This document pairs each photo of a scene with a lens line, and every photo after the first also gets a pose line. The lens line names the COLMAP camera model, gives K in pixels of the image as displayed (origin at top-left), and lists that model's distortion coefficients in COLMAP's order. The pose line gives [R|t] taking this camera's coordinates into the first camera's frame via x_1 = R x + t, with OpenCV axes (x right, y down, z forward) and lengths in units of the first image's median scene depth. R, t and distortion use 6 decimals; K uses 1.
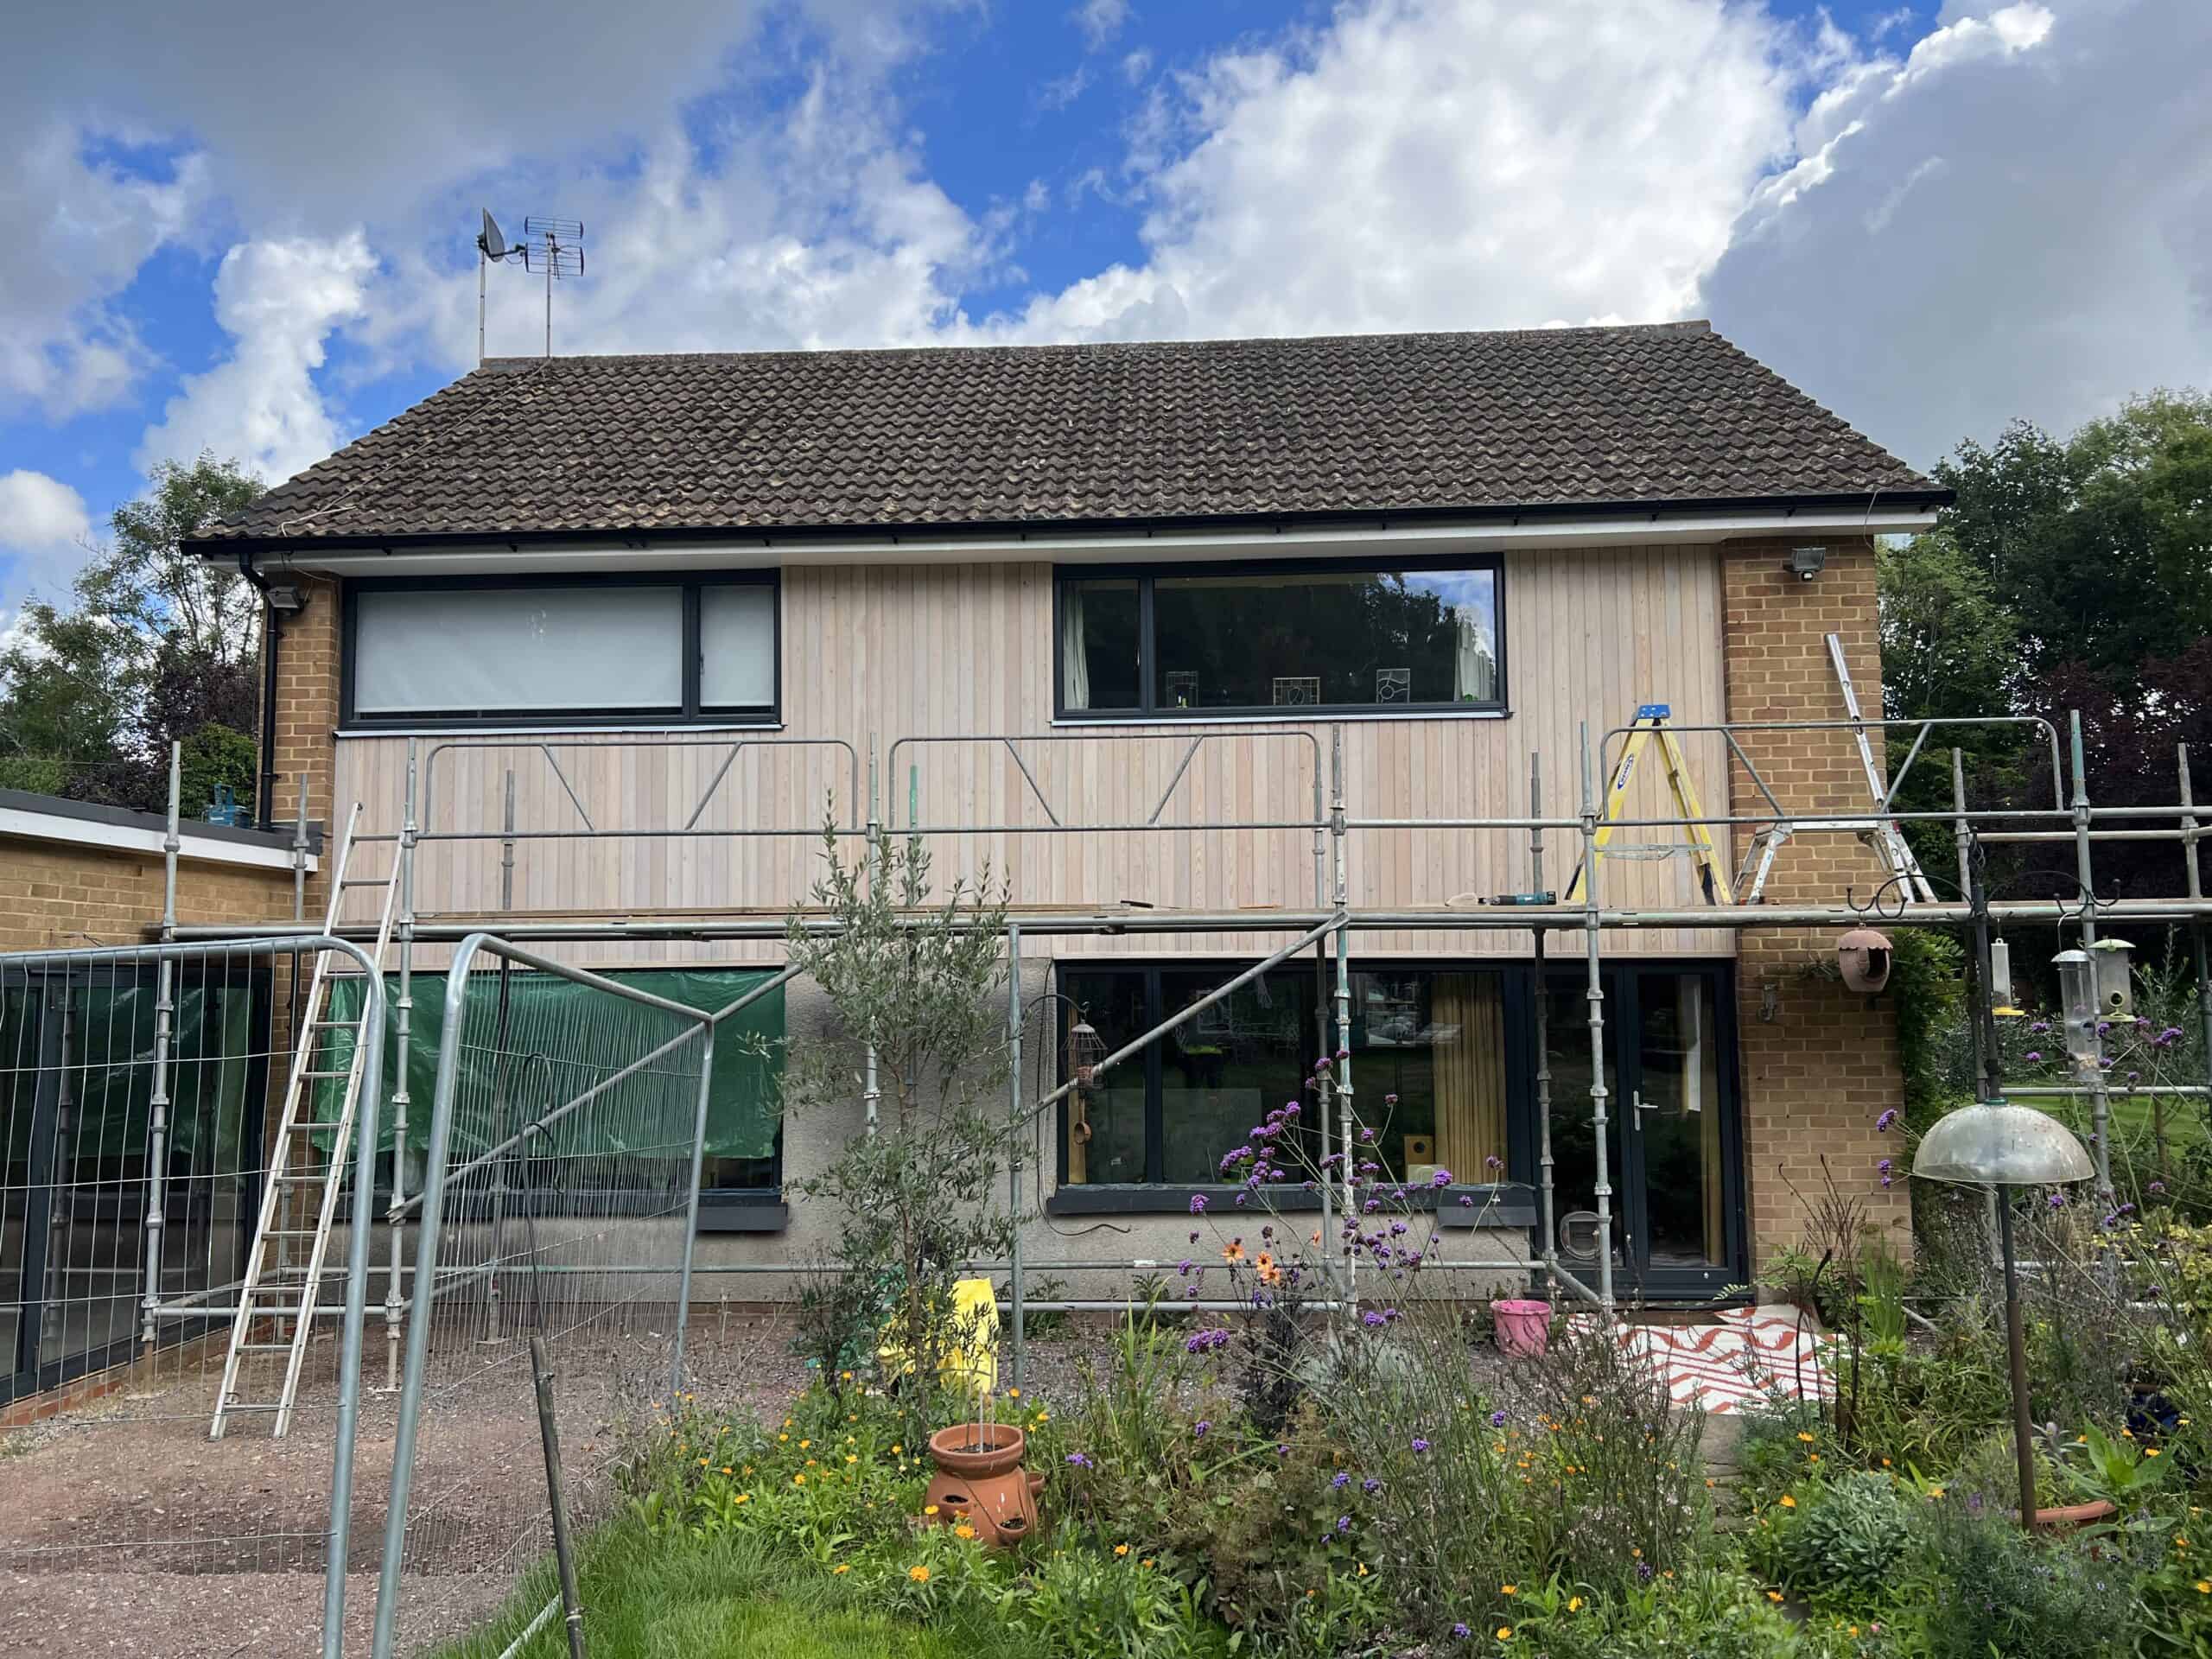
lens RADIAL K [[1675.1, 0, 1103.1], [0, 1675.1, 821.6], [0, 0, 1]] dist [0.042467, -0.058998]
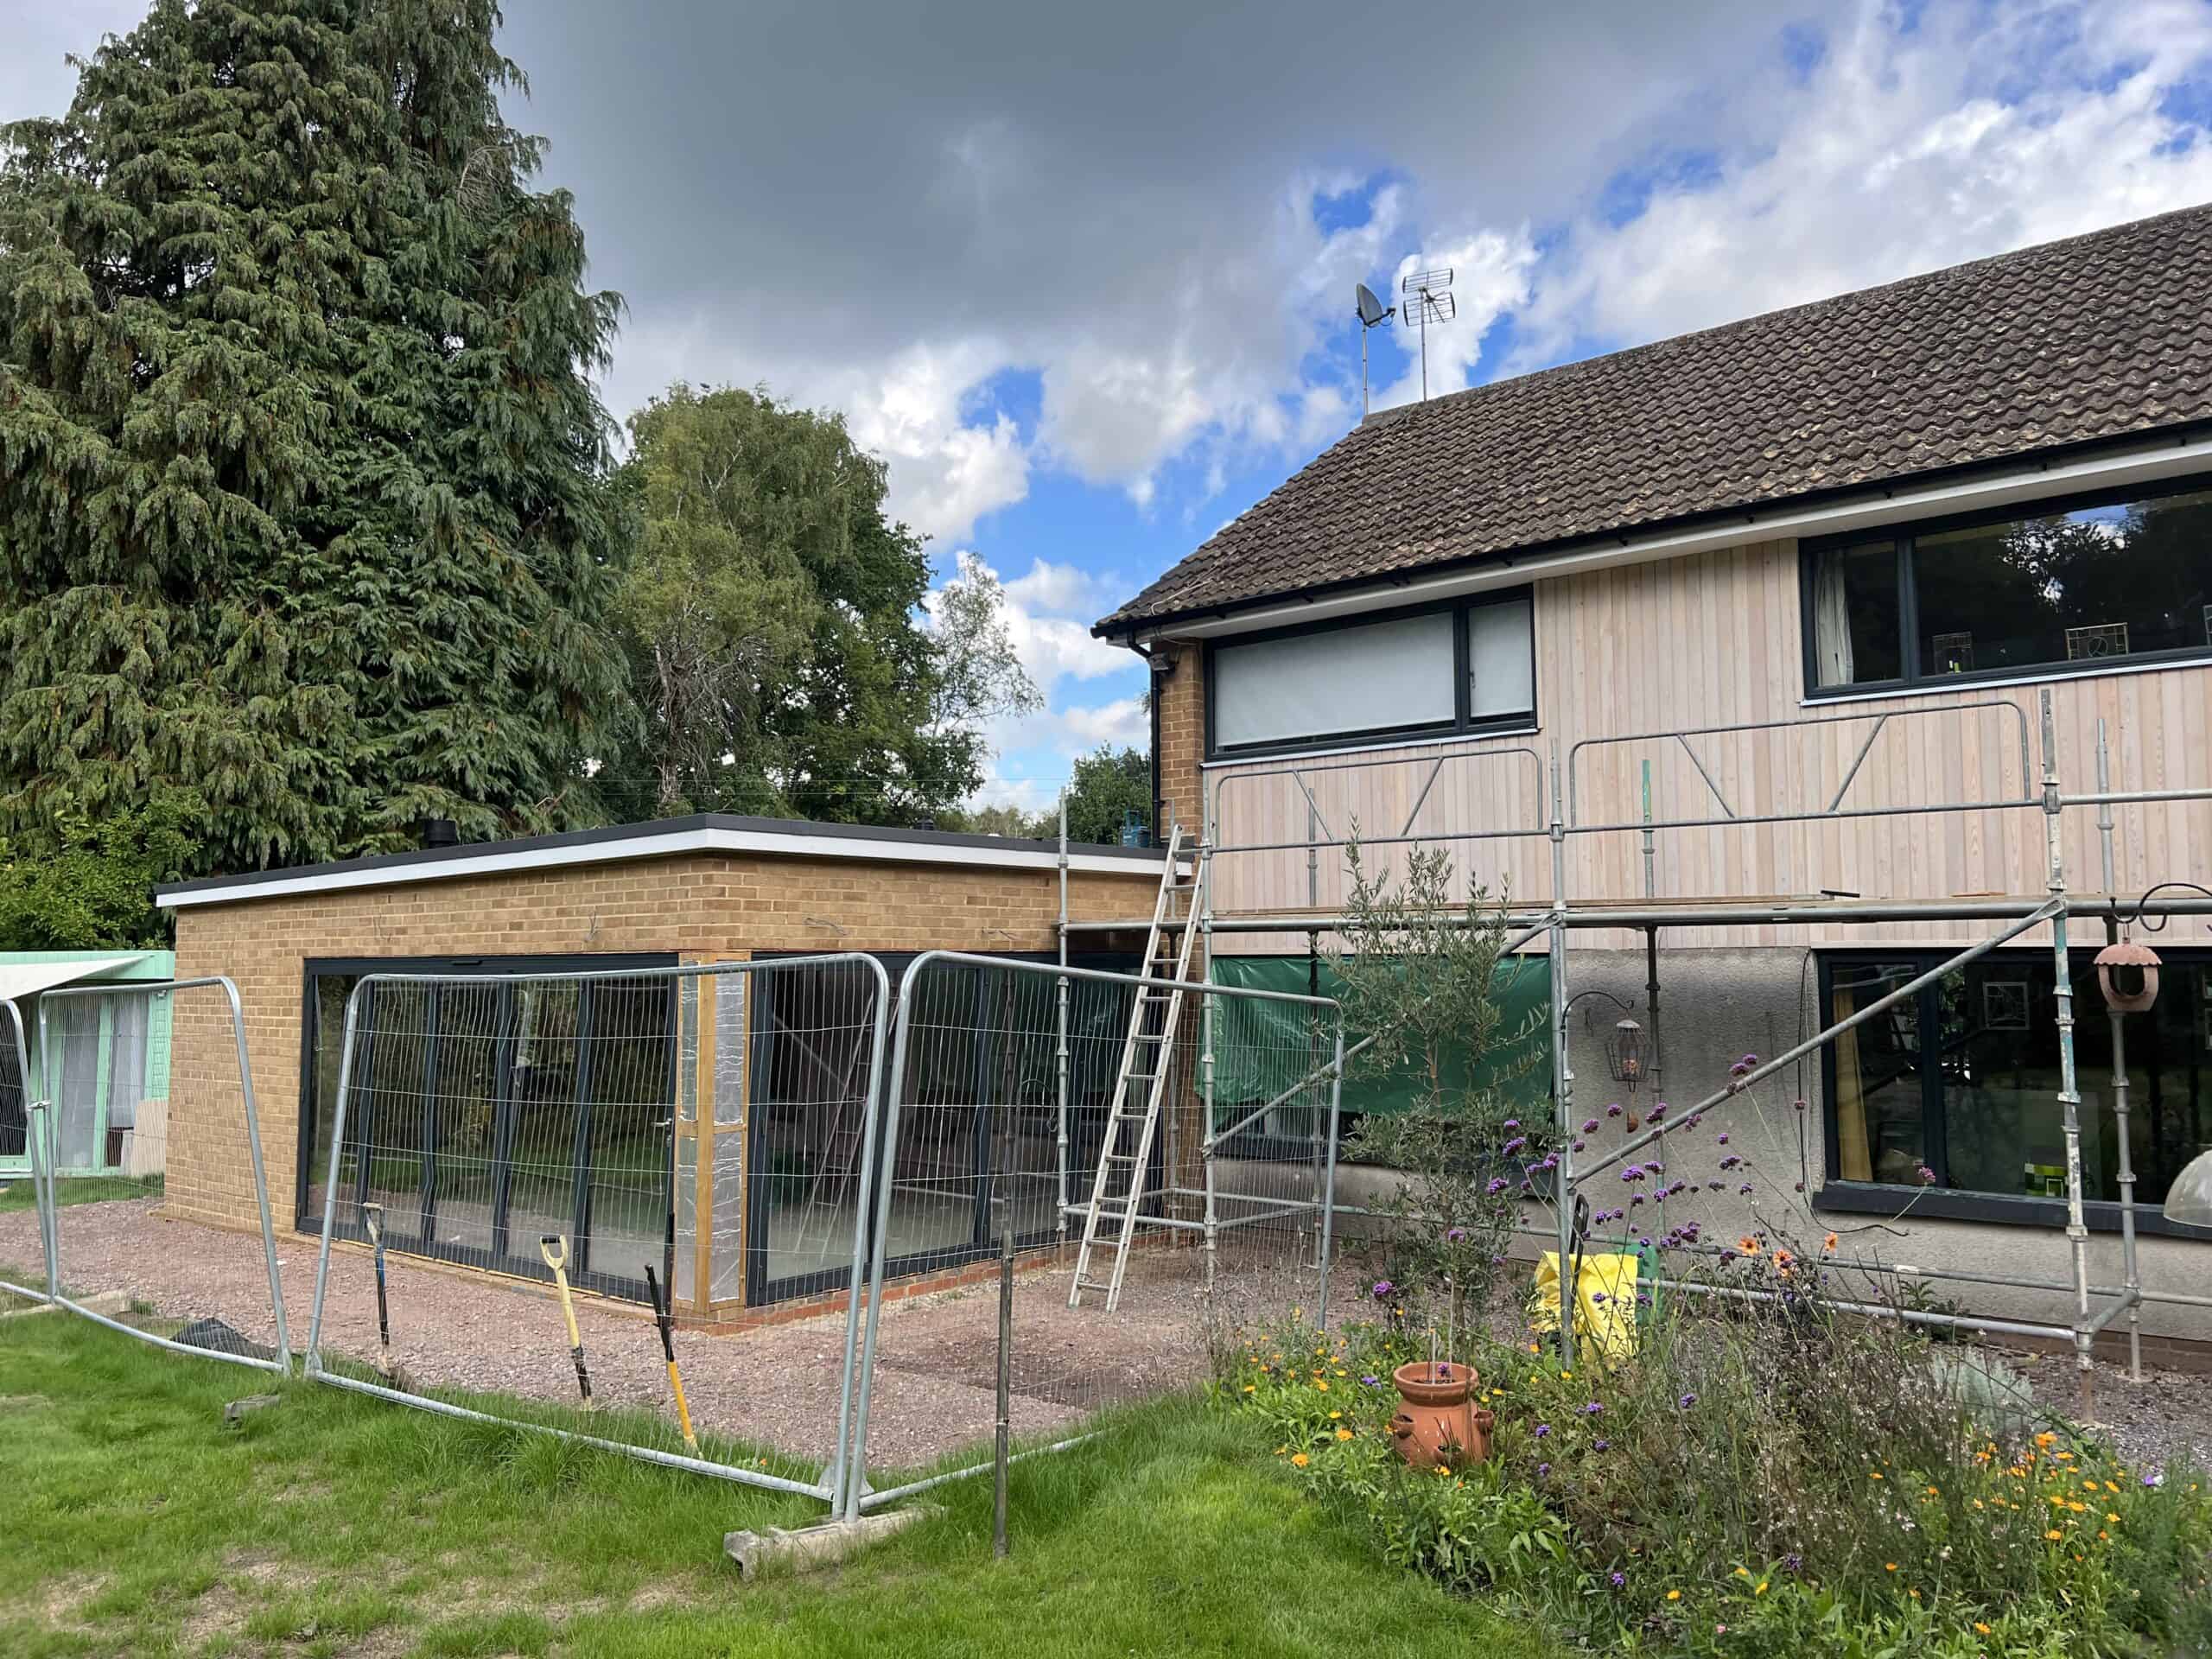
lens RADIAL K [[1675.1, 0, 1129.8], [0, 1675.1, 828.4], [0, 0, 1]] dist [0.042467, -0.058998]
pose [[0.786694, -0.044088, -0.615767, 0.263988], [0.053510, 0.998562, -0.003132, -0.004787], [0.615020, -0.030486, 0.787922, -0.008559]]
